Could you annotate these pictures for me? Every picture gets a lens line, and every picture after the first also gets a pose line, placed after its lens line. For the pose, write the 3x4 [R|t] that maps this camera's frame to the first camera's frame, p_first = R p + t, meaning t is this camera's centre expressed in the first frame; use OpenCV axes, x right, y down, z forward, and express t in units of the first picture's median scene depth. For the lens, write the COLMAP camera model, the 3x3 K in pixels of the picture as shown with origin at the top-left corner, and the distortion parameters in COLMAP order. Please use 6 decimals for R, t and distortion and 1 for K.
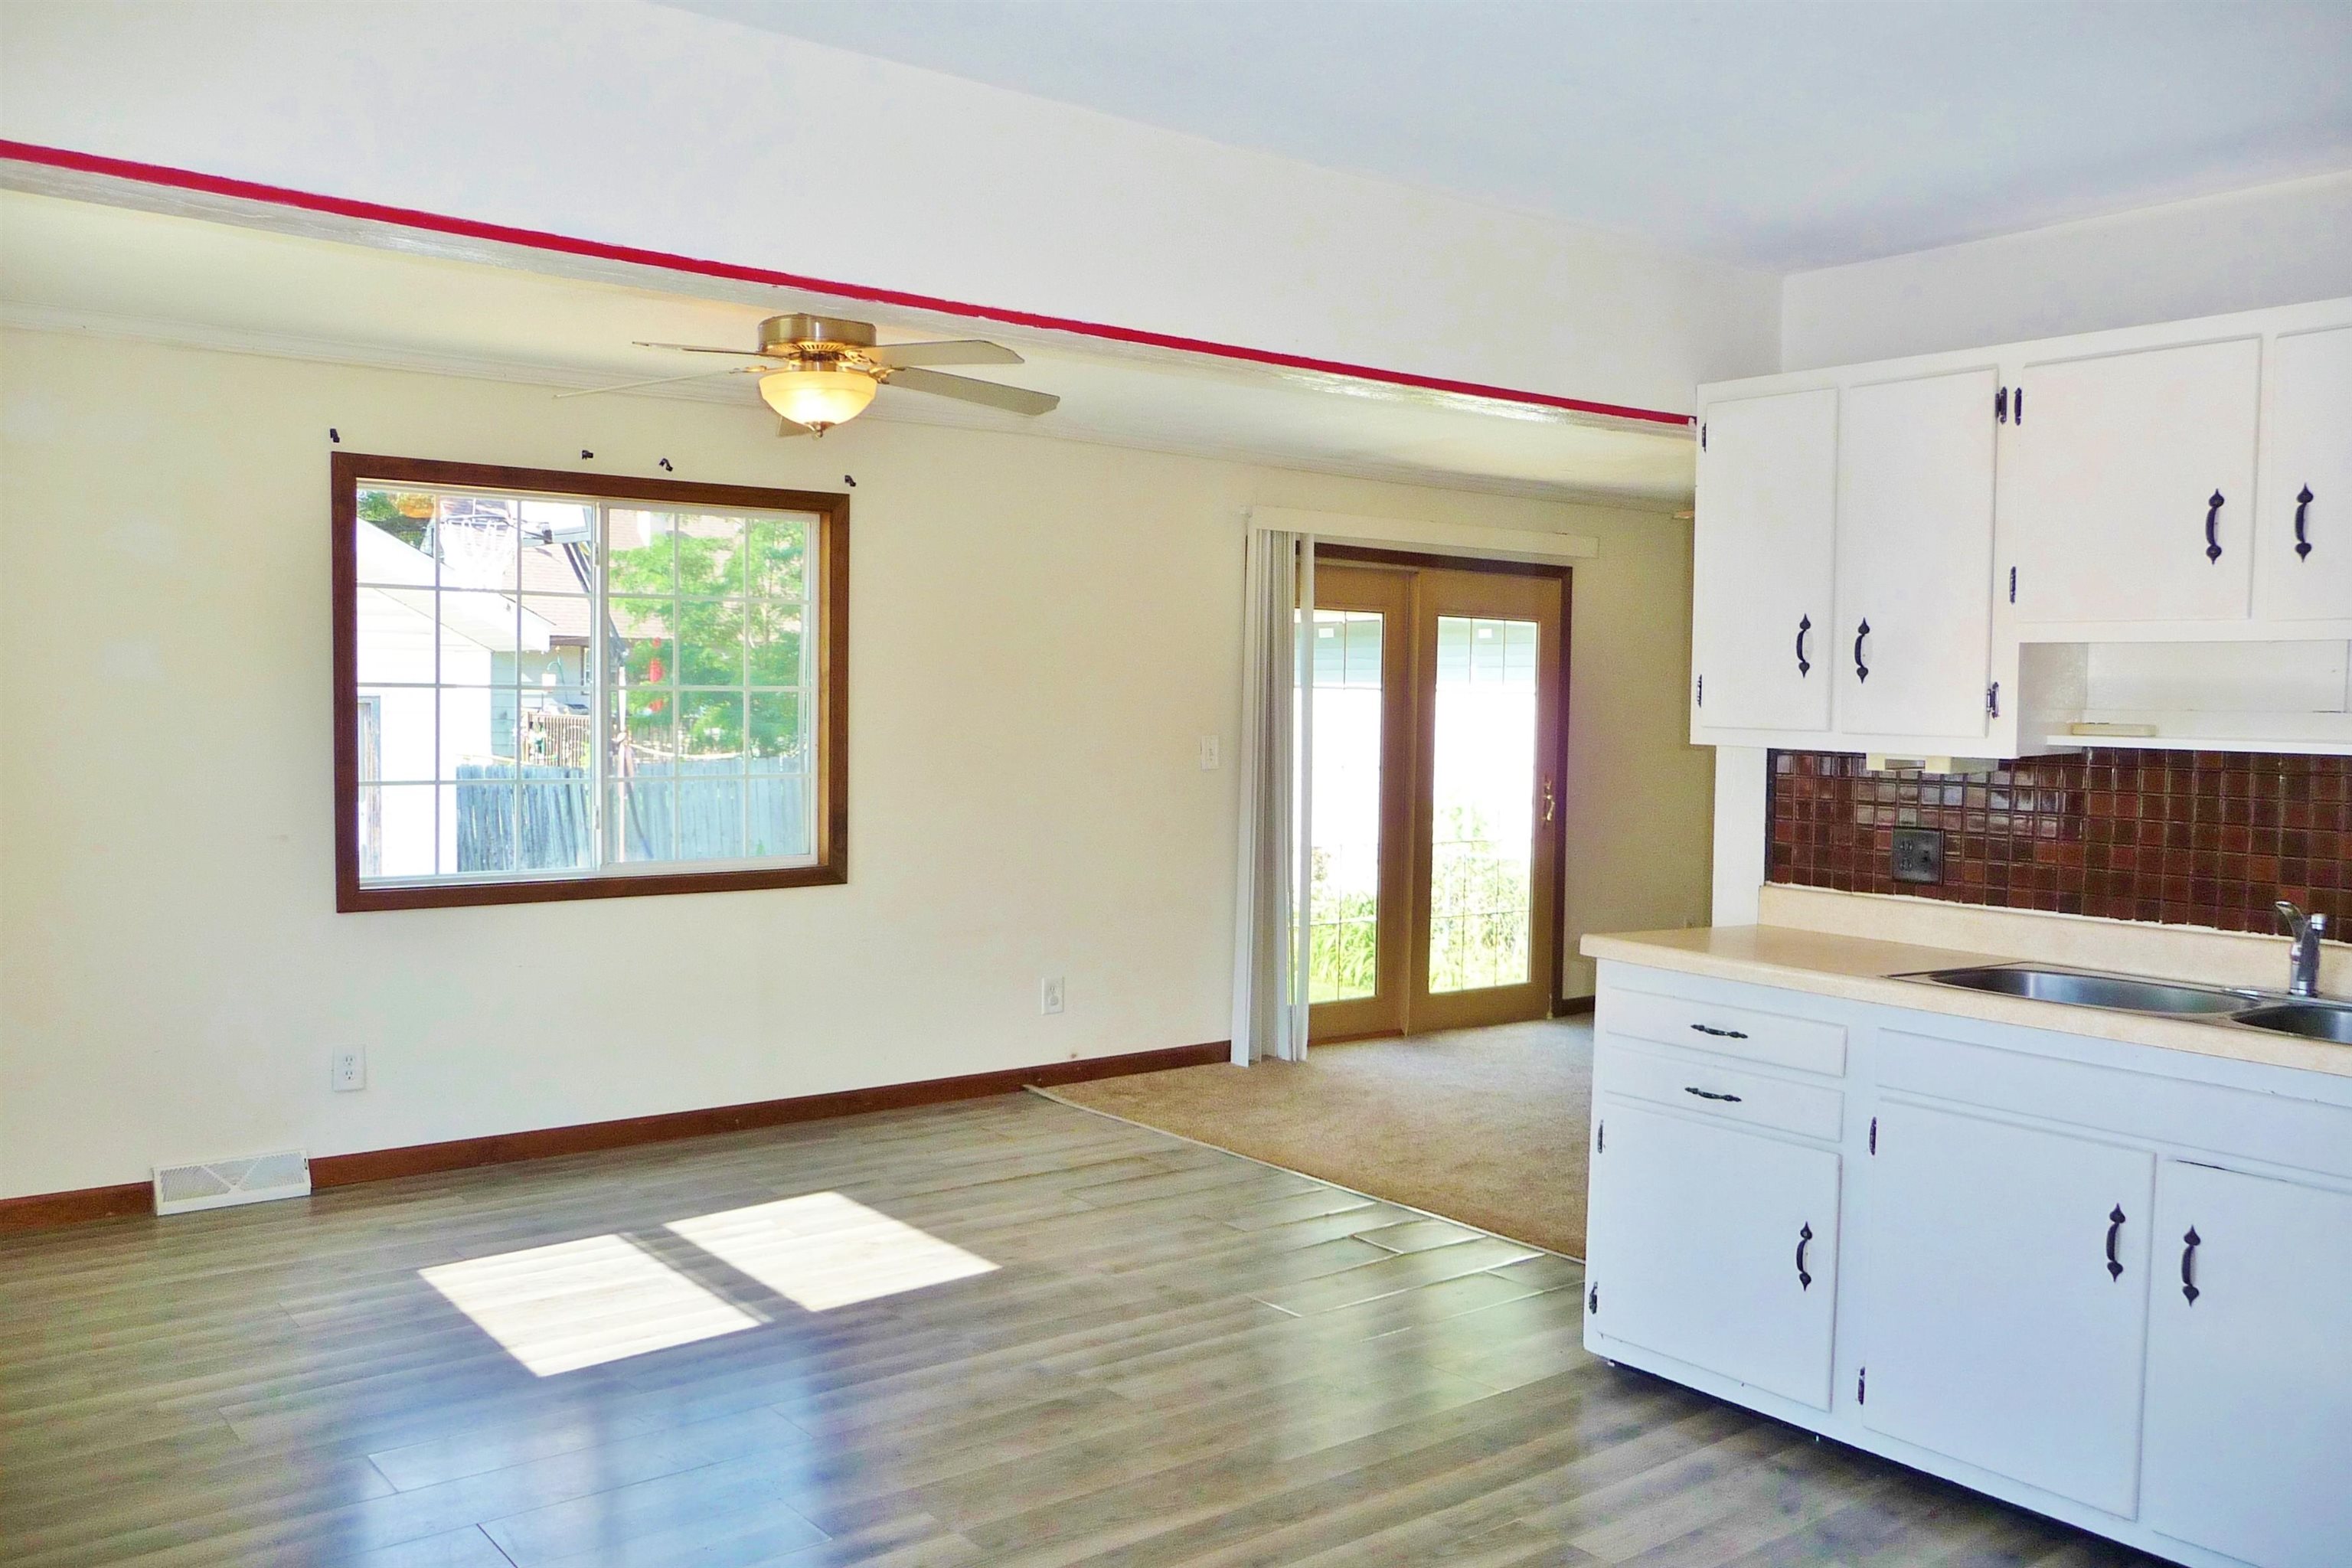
lens RADIAL K [[1901.6, 0, 1187.4], [0, 1901.6, 782.9], [0, 0, 1]] dist [-0.045456, 0.045224]
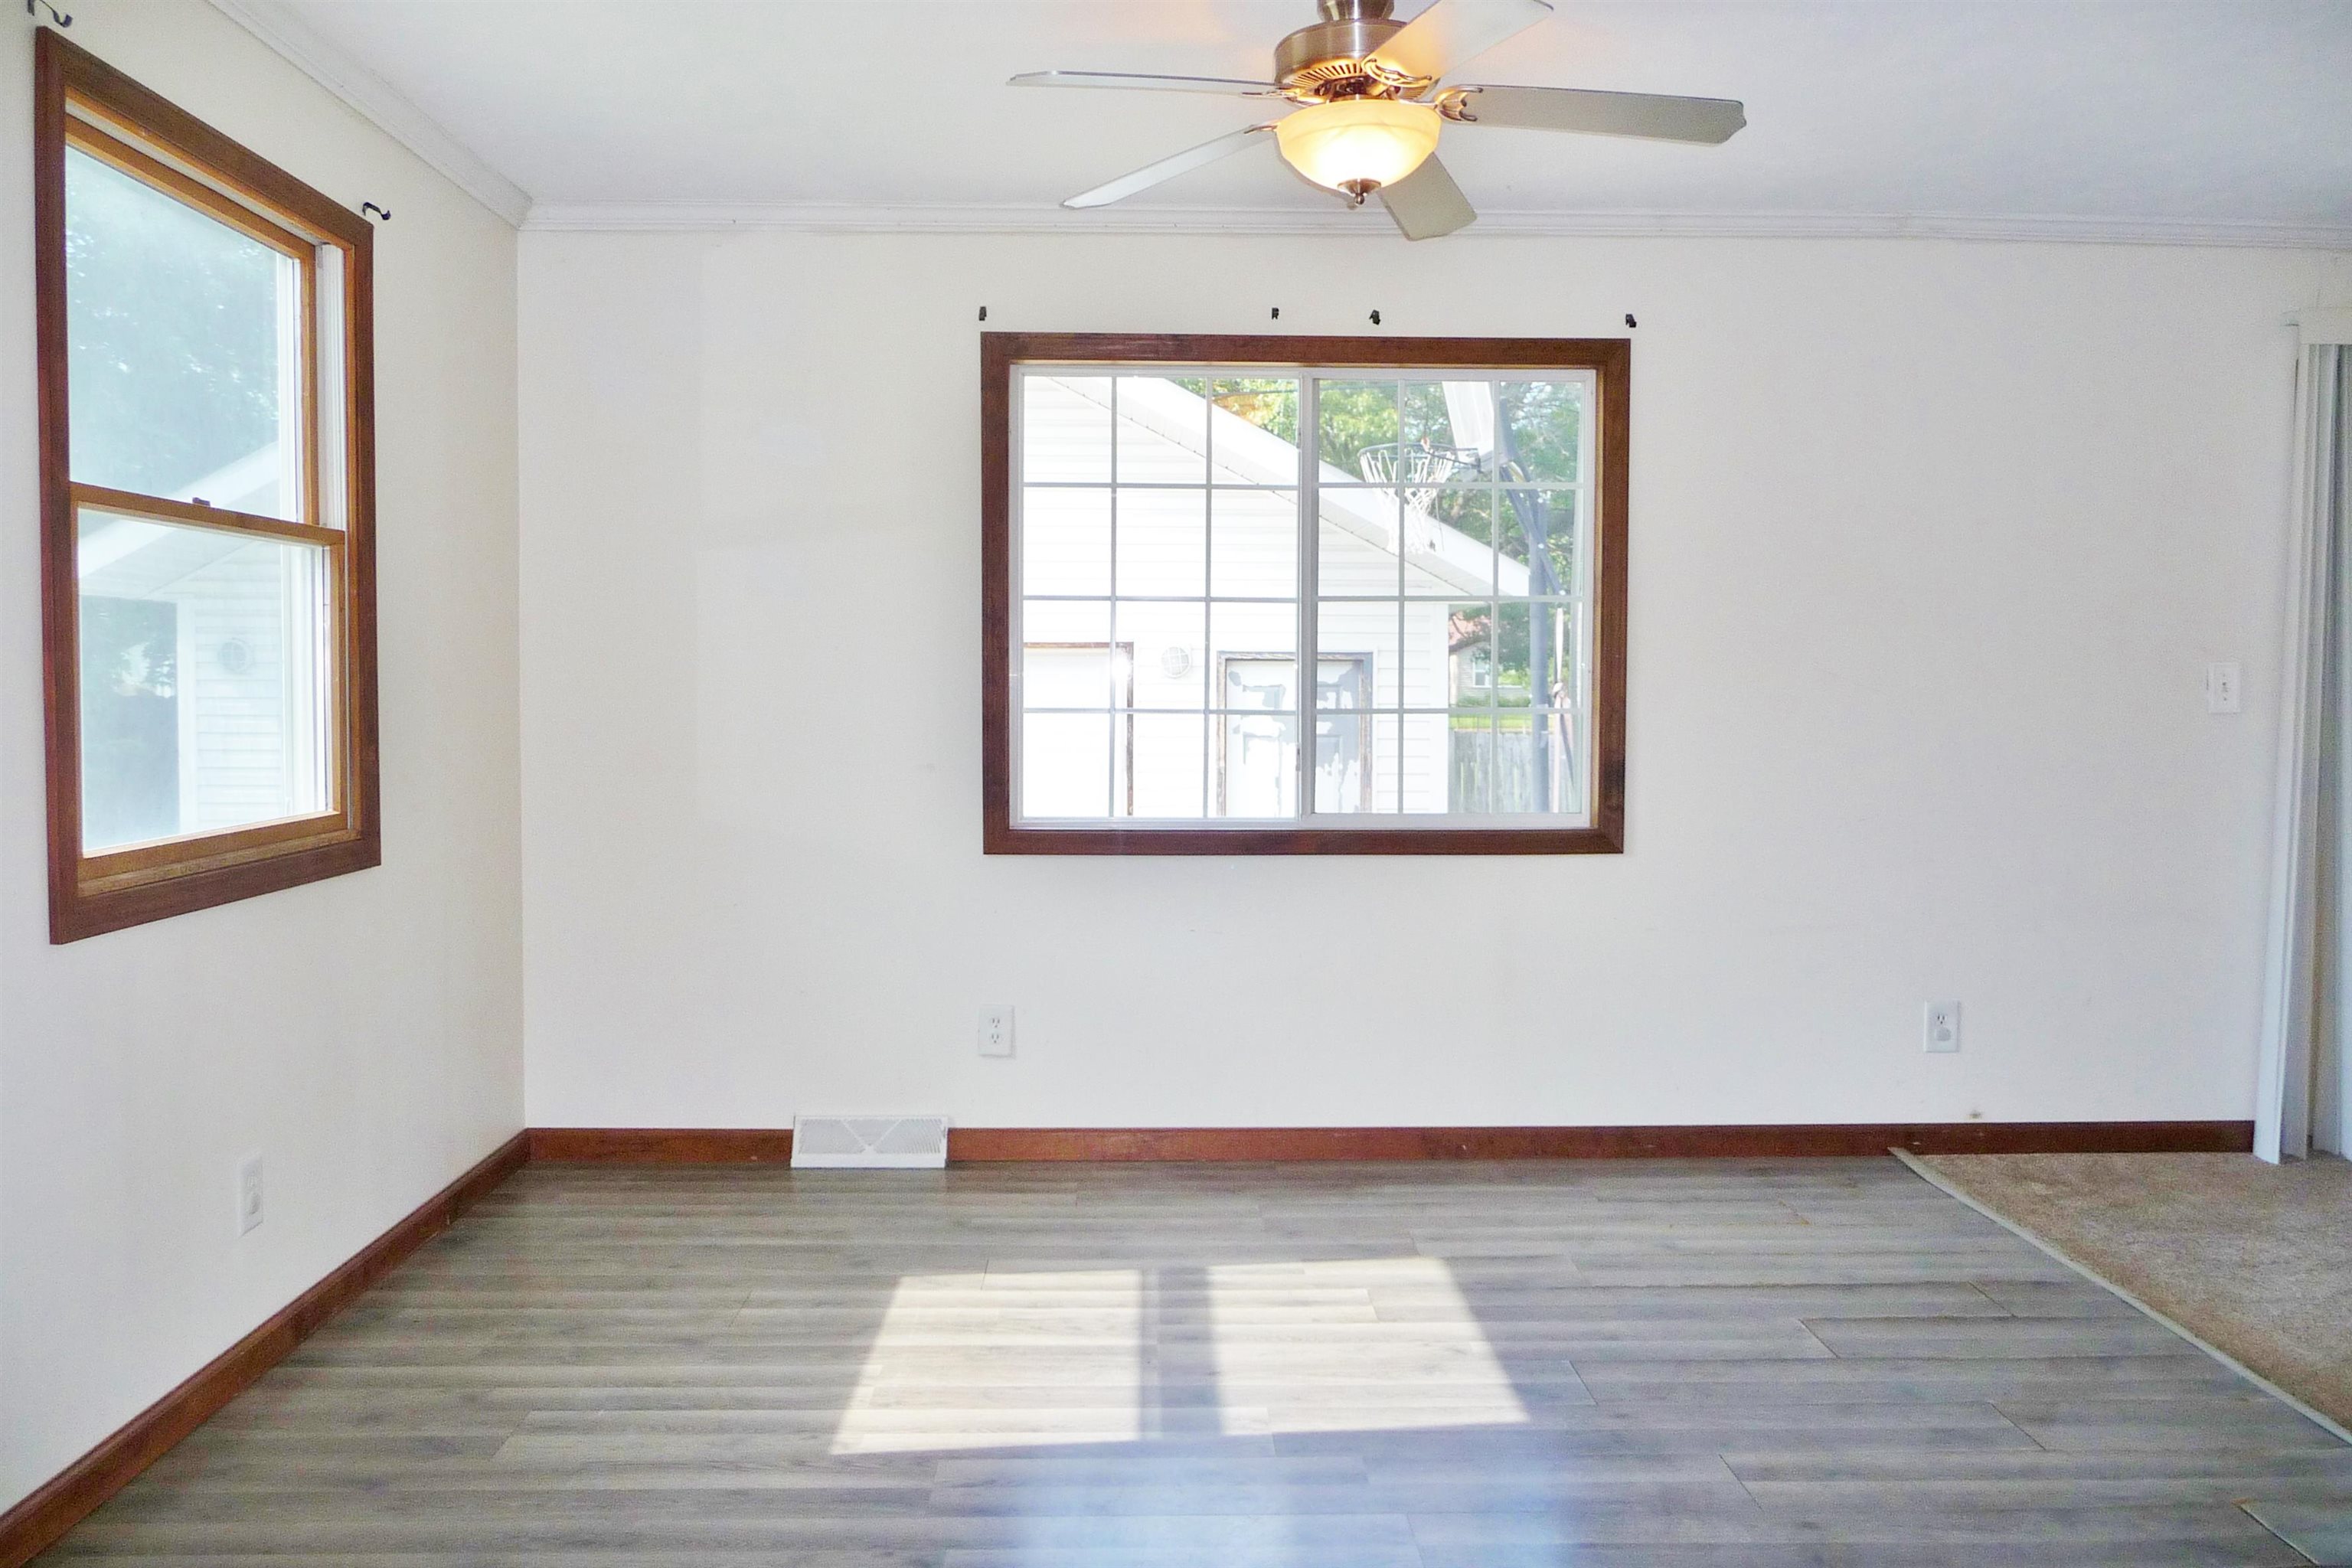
lens RADIAL K [[1871.9, 0, 1170.9], [0, 1871.9, 772.1], [0, 0, 1]] dist [-0.027305, 0.005020]
pose [[0.803286, 0.016641, -0.595361, 0.143689], [-0.019886, 0.999802, 0.001114, 0.028007], [0.595261, 0.010944, 0.803458, 0.349140]]
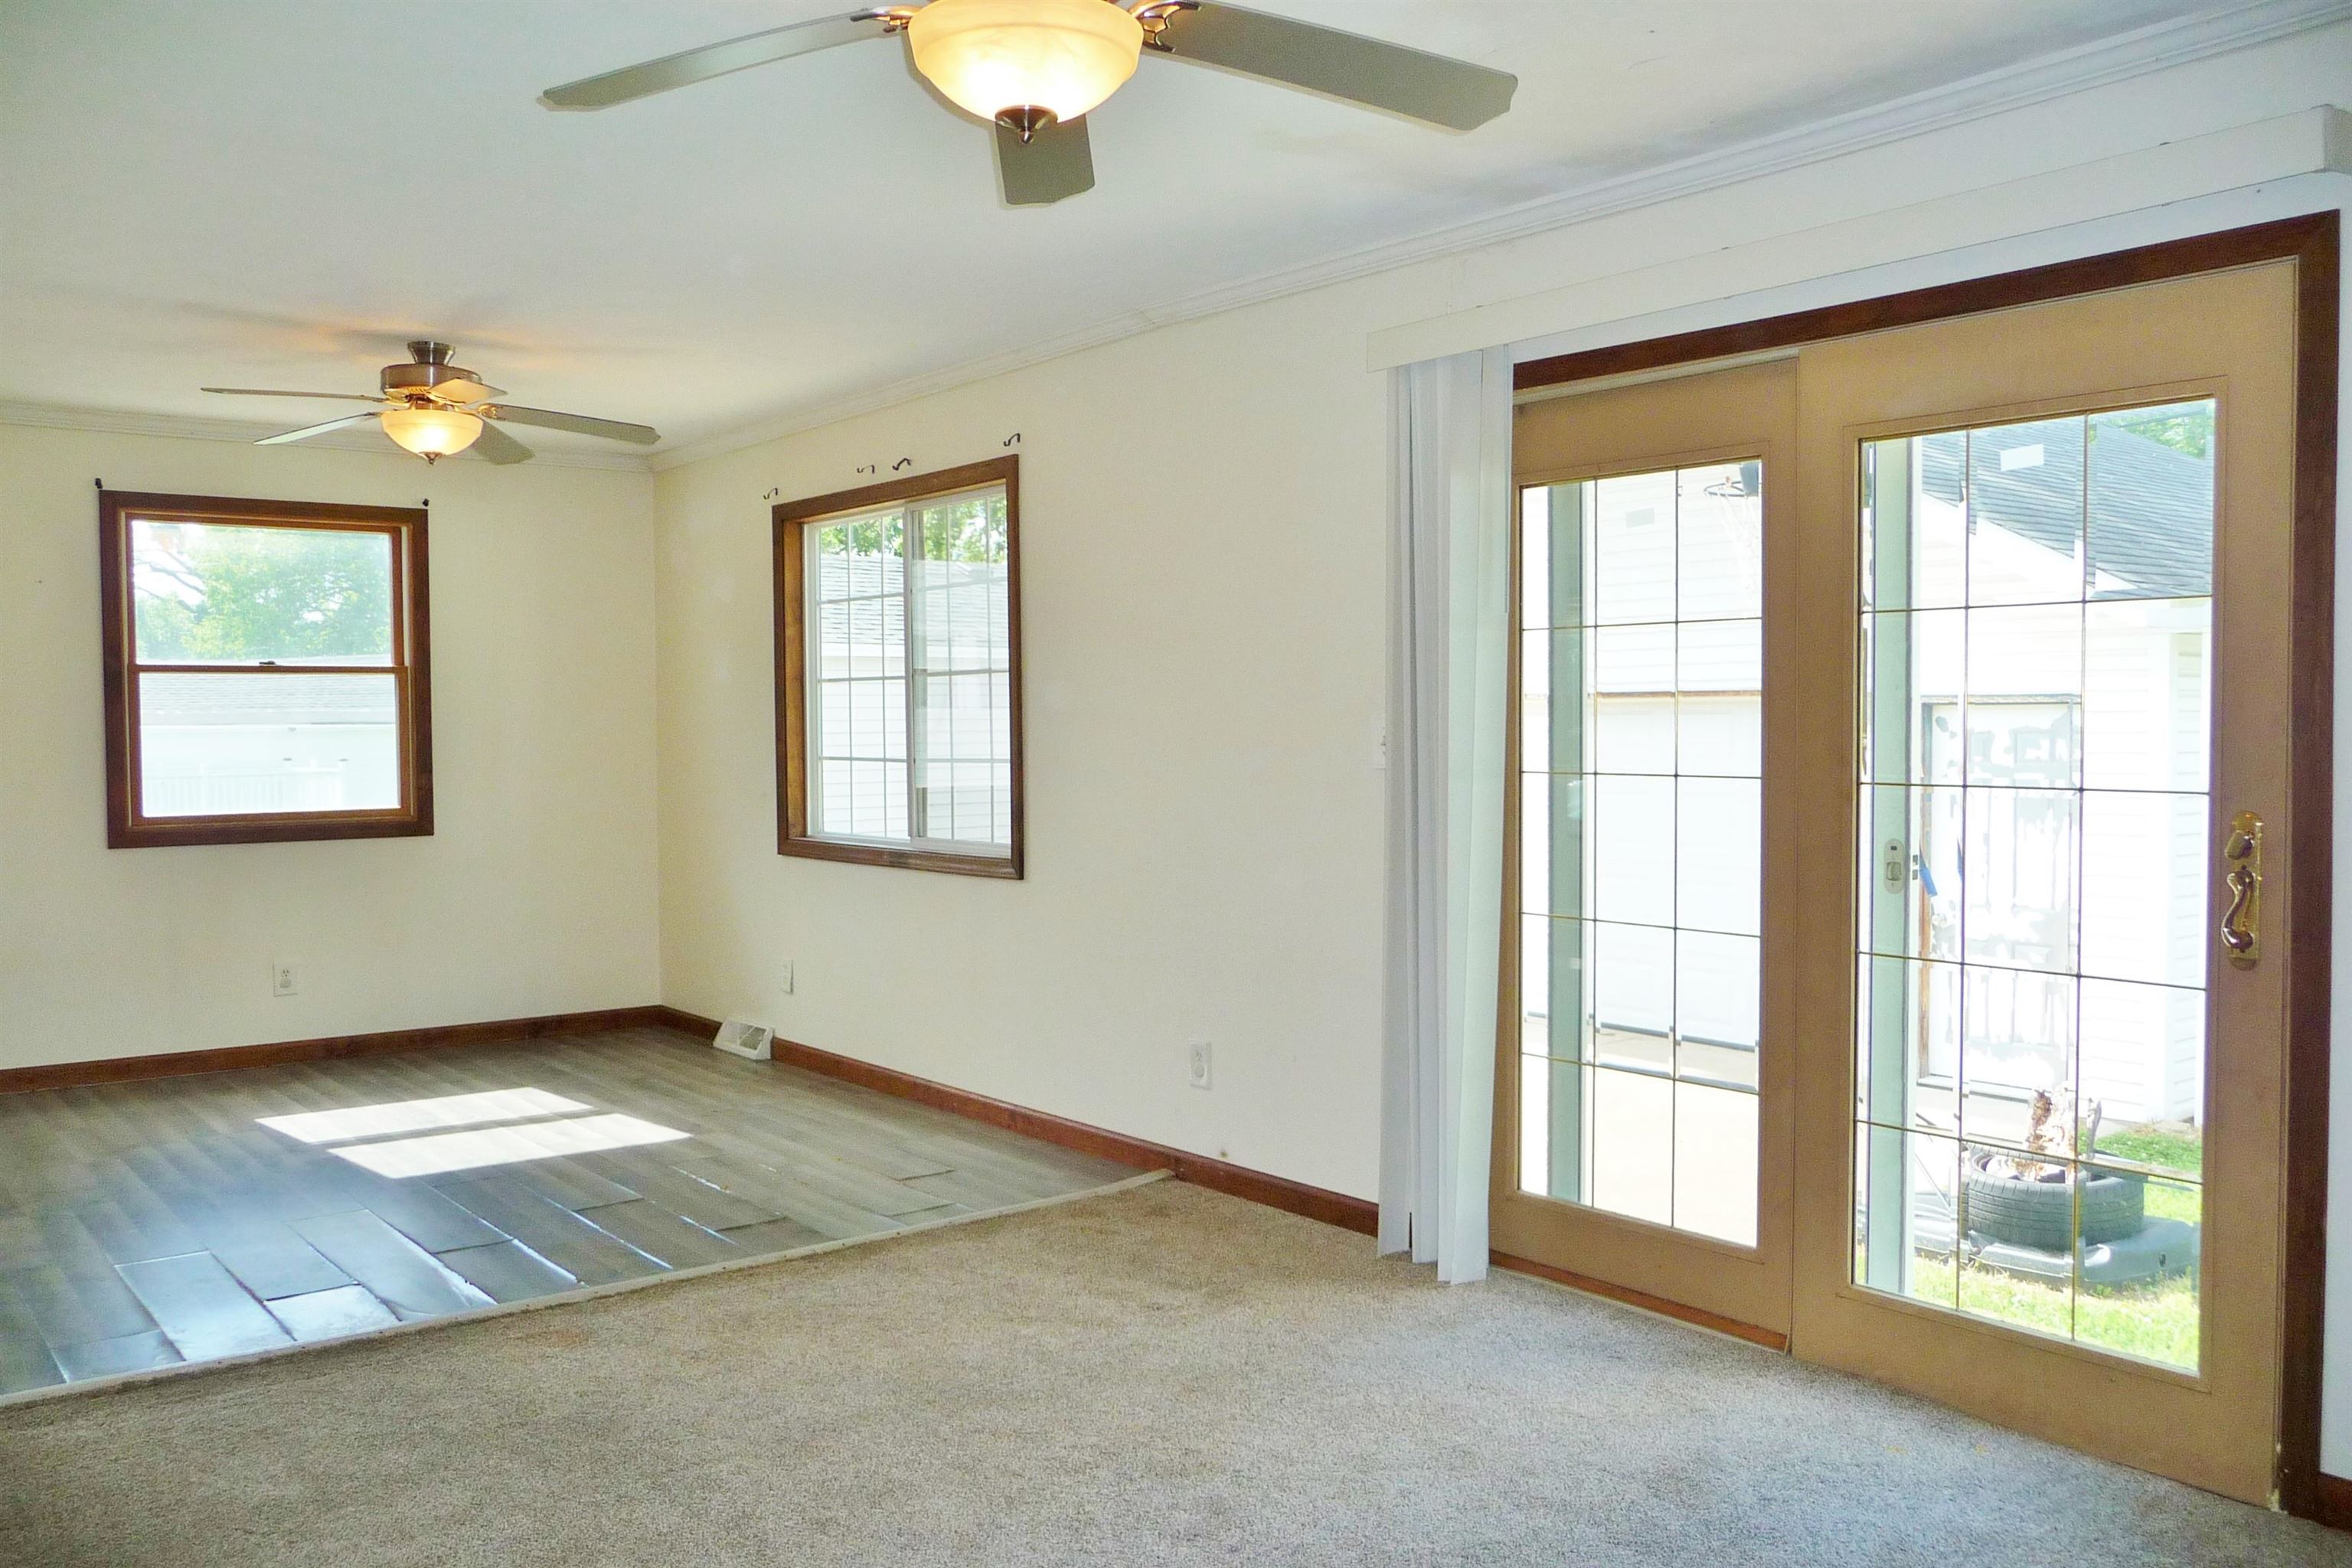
lens RADIAL K [[1901.6, 0, 1187.4], [0, 1901.6, 782.9], [0, 0, 1]] dist [-0.045456, 0.045224]
pose [[0.002305, 0.022116, -0.999753, 0.878271], [-0.034452, 0.999164, 0.022024, -0.019422], [0.999404, 0.034393, 0.003065, 1.287566]]
